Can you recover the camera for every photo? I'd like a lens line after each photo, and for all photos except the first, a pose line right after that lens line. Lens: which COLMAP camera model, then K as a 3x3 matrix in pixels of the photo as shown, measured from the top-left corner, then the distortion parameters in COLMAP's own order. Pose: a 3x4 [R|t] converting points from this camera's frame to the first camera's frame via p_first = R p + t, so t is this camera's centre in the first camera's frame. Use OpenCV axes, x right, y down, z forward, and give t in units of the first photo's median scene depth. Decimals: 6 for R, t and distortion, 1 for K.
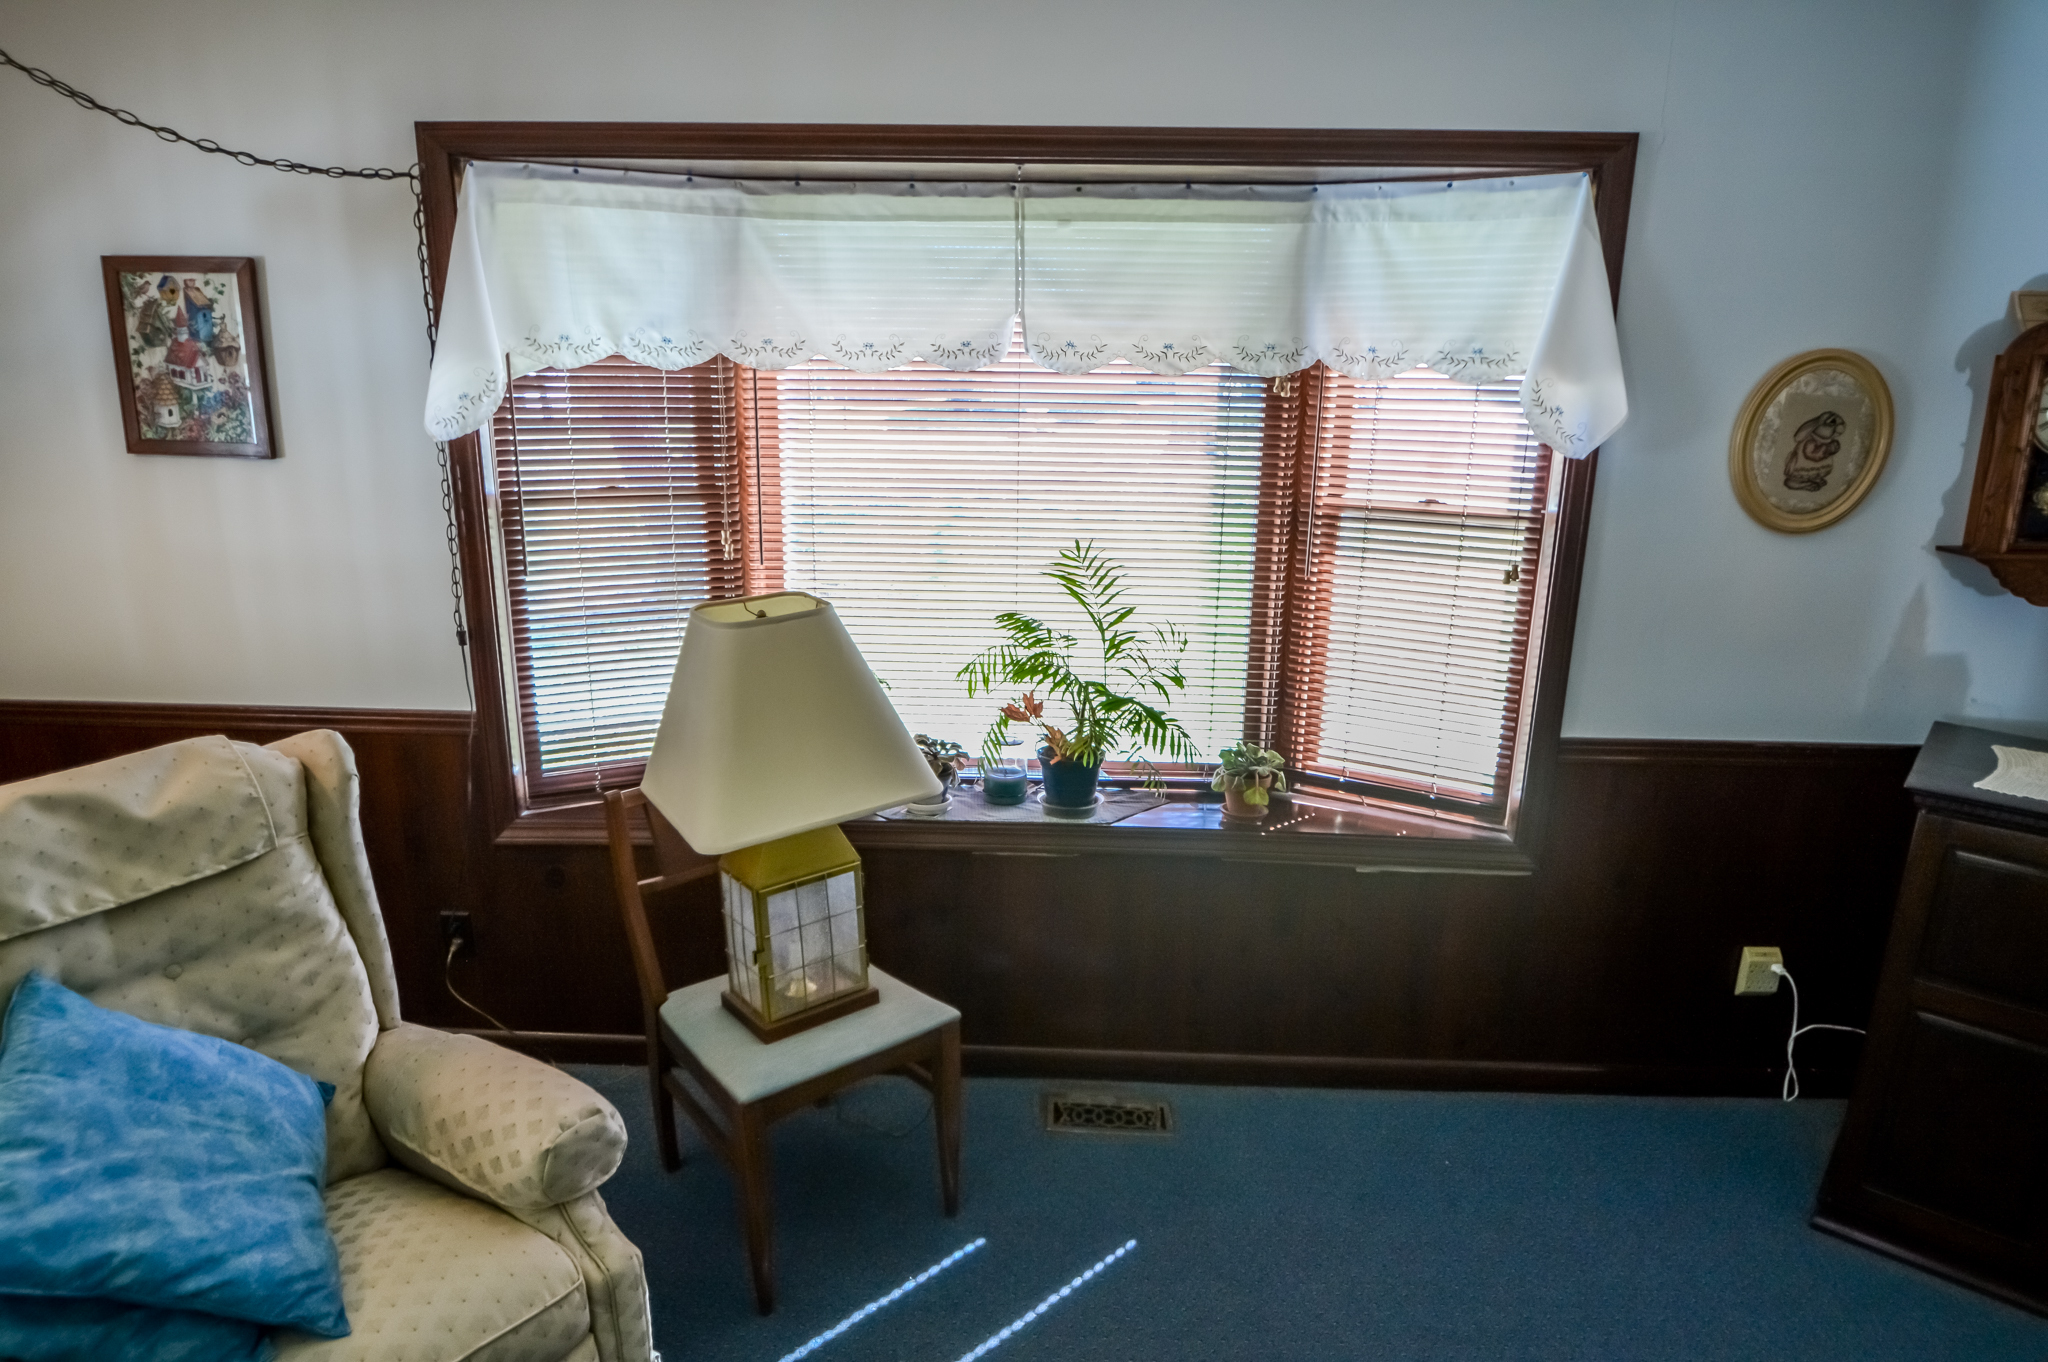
lens RADIAL K [[1203.3, 0, 1013.3], [0, 1203.3, 681.3], [0, 0, 1]] dist [-0.014086, 0.006524]
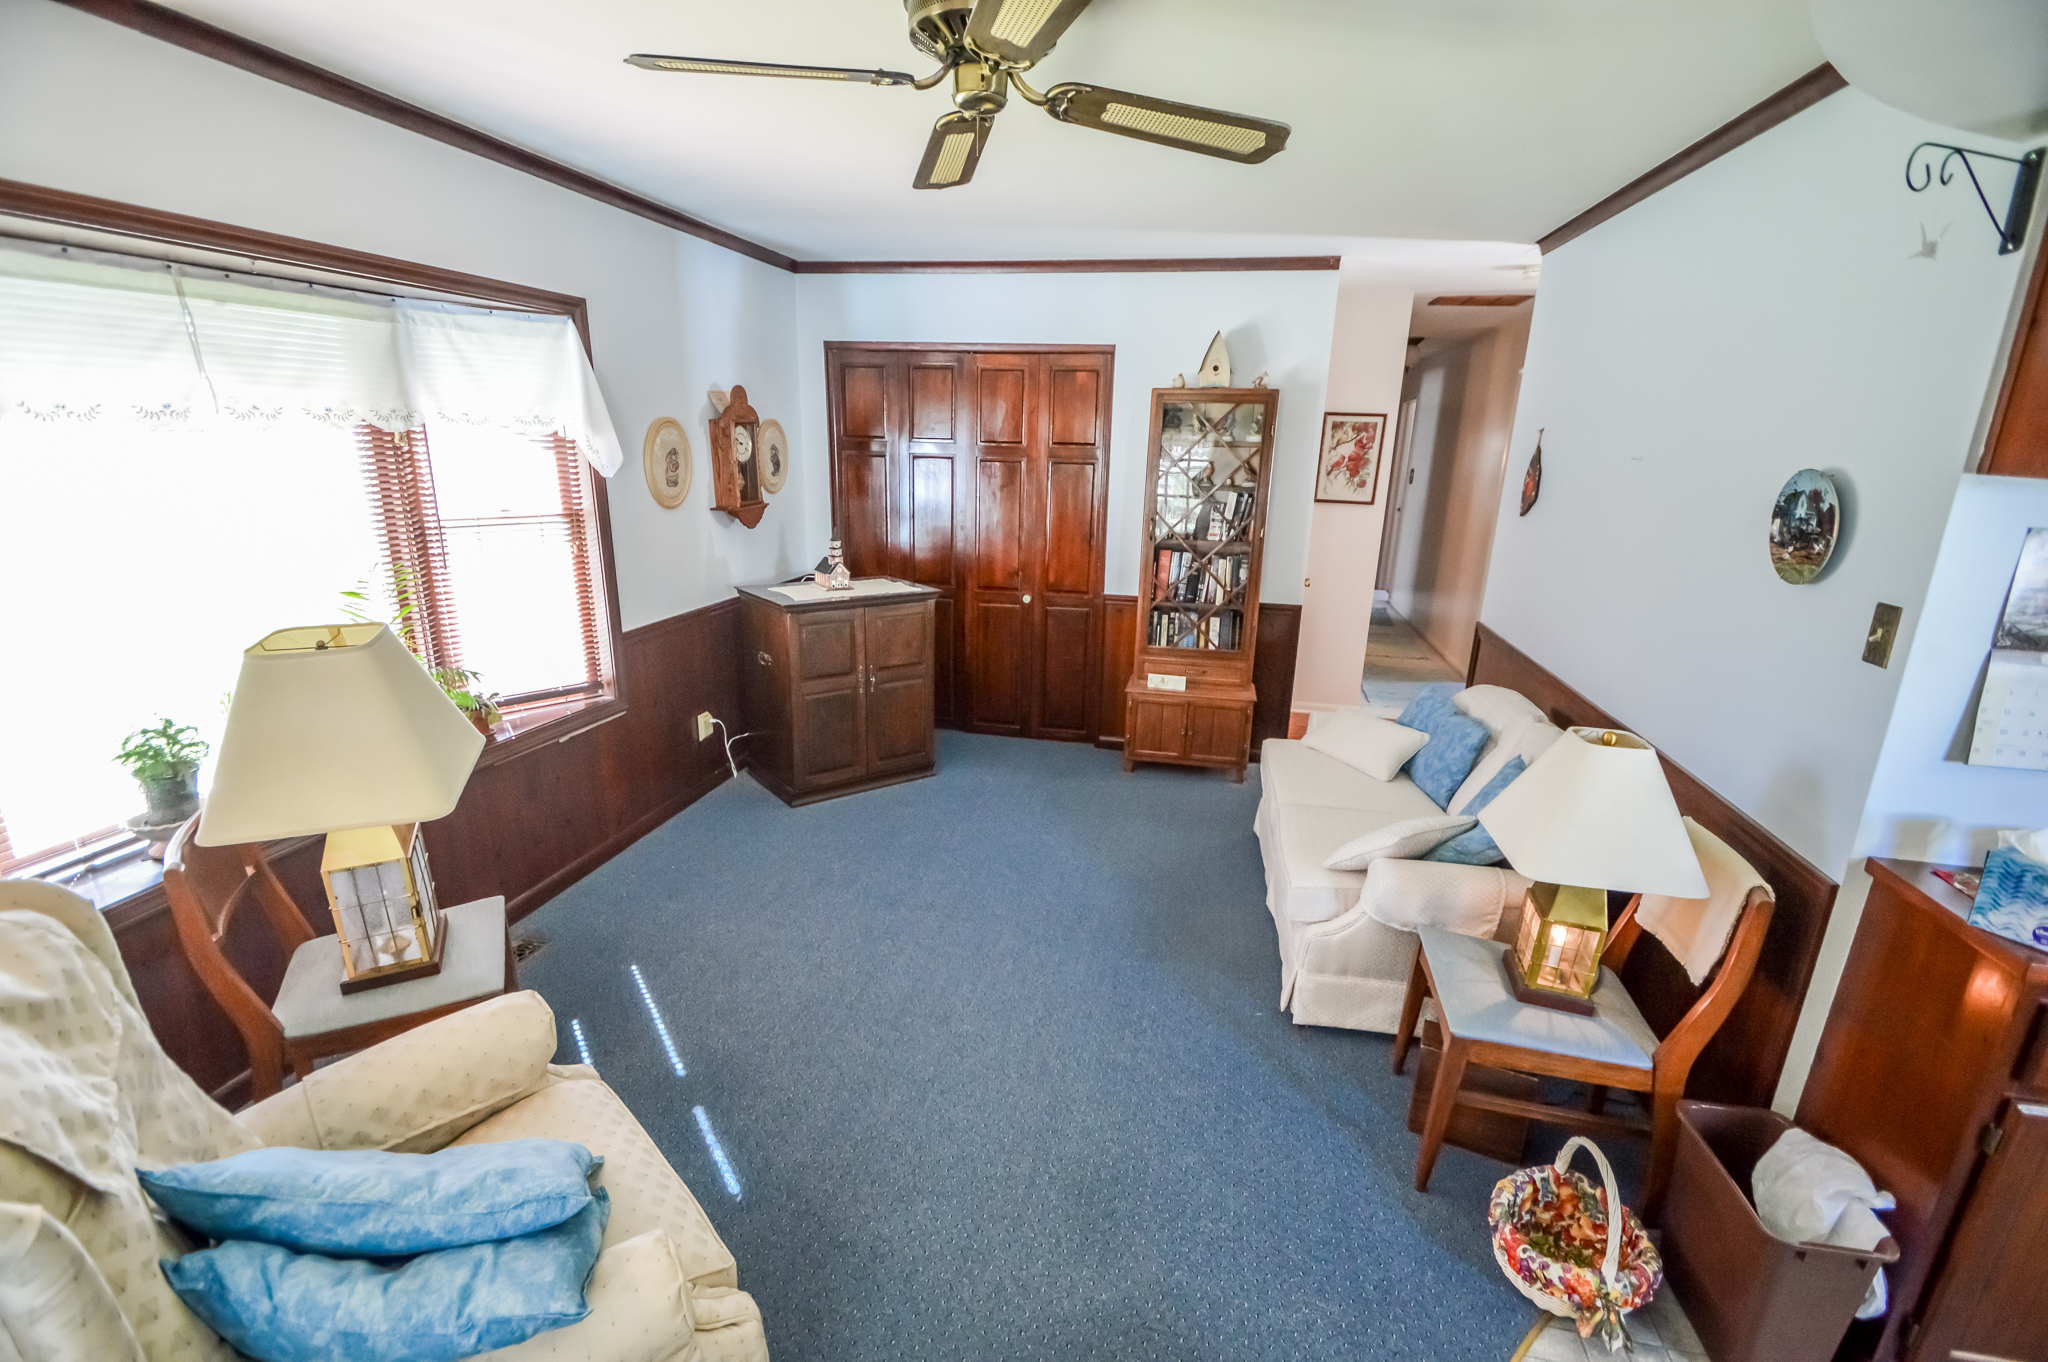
lens RADIAL K [[912.4, 0, 1011.2], [0, 912.4, 709.4], [0, 0, 1]] dist [0.010477, -0.014235]
pose [[0.204320, -0.290496, 0.934808, -0.757251], [0.232692, 0.941994, 0.241870, -0.041325], [-0.950846, 0.168104, 0.260065, 0.097217]]
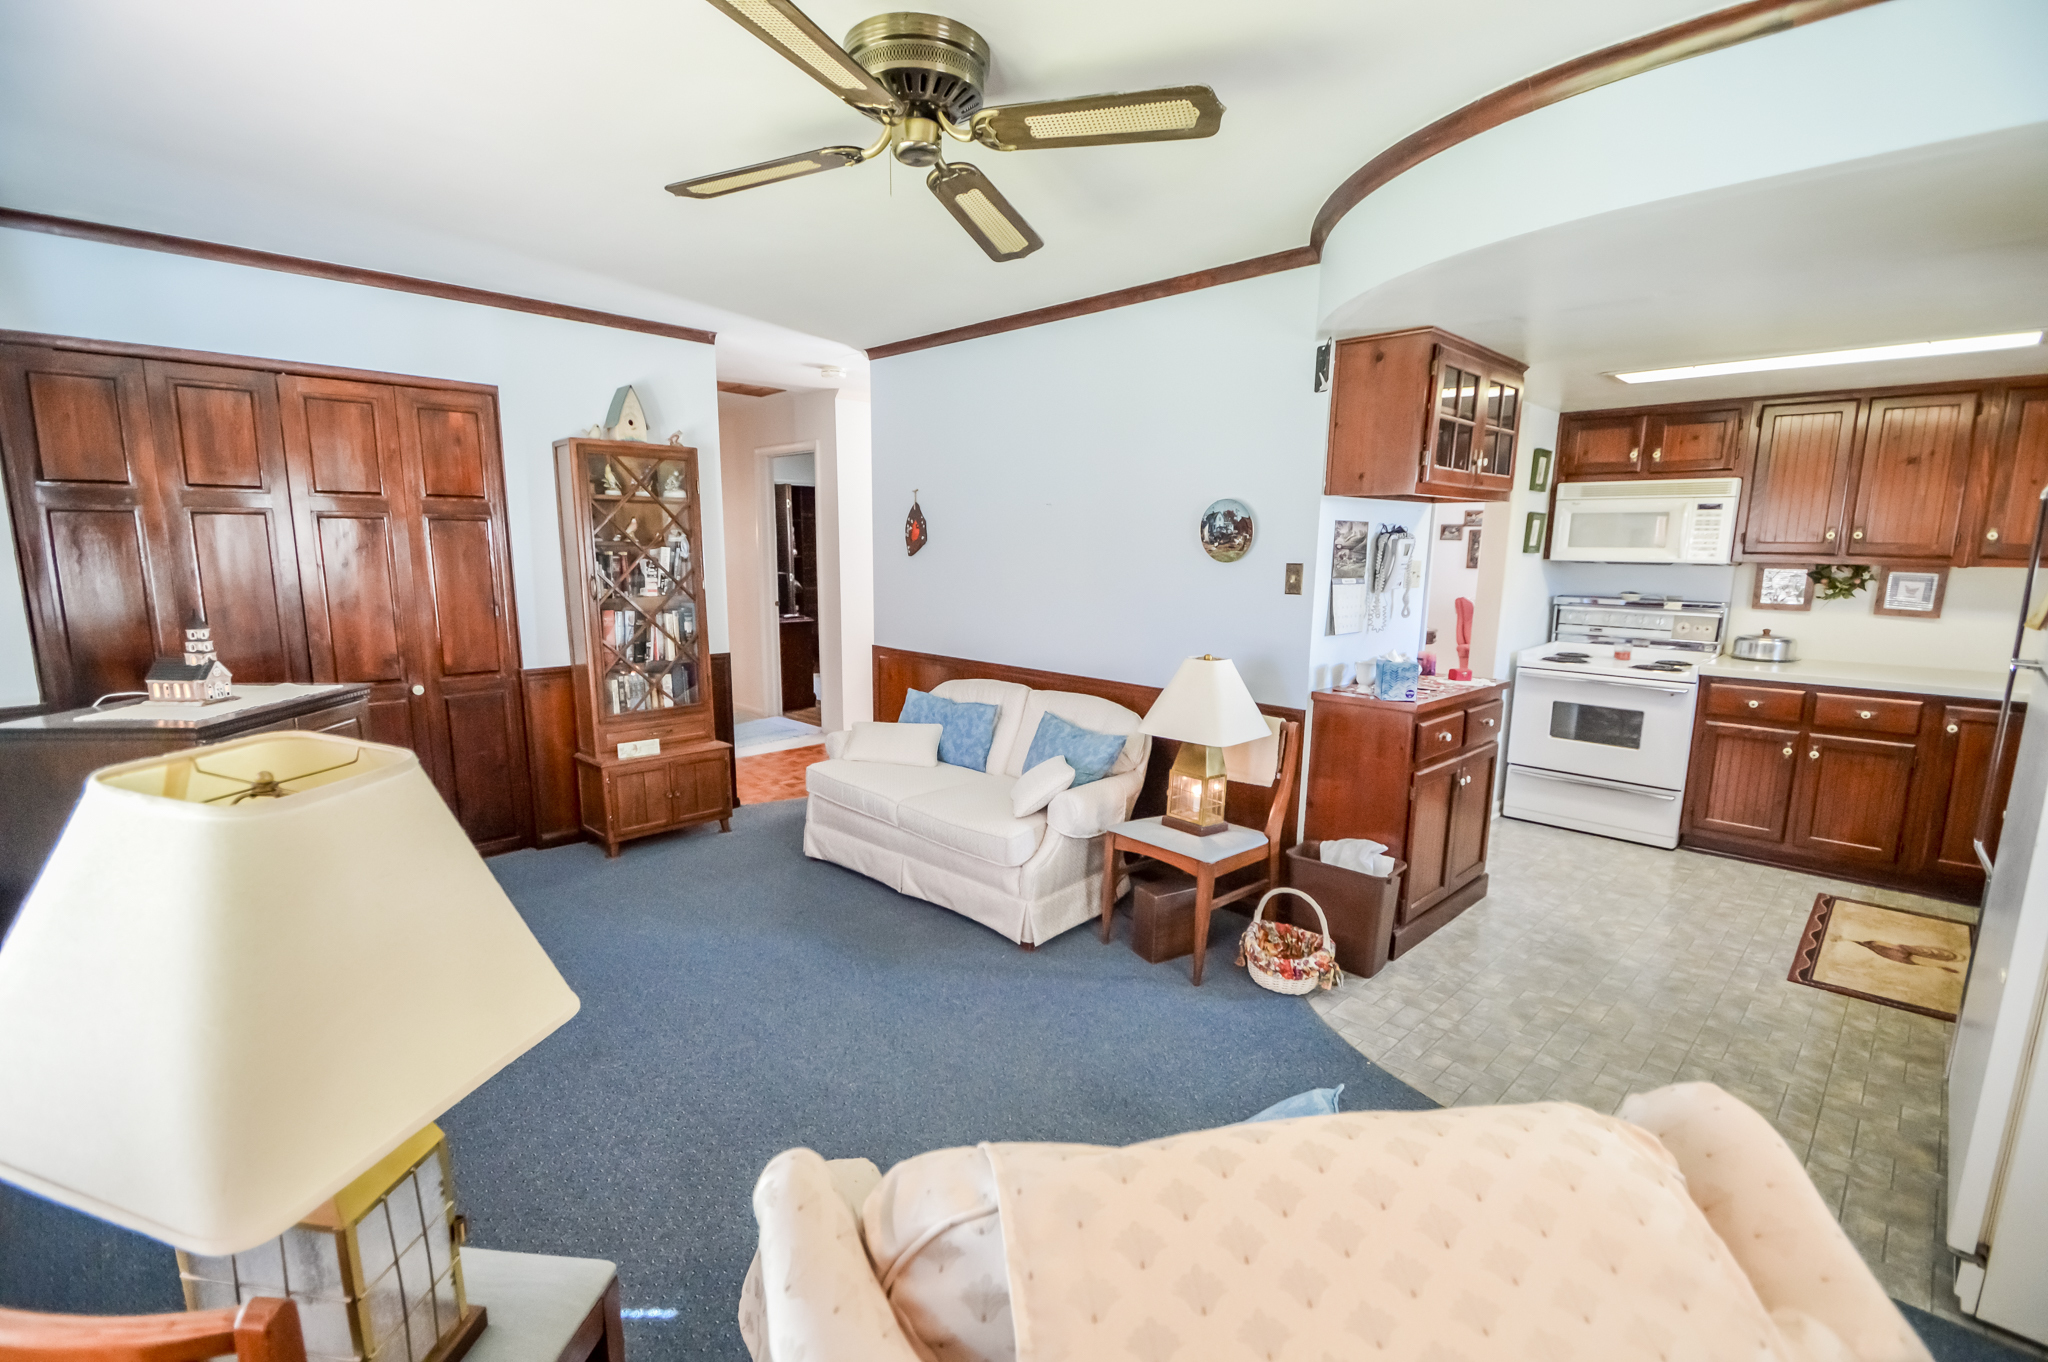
lens RADIAL K [[912.4, 0, 1015.5], [0, 912.4, 705.3], [0, 0, 1]] dist [0.010477, -0.014235]
pose [[-0.713227, -0.144542, 0.685868, -0.630911], [0.159162, 0.919550, 0.359299, -0.149541], [-0.682624, 0.365426, -0.632842, 0.814240]]
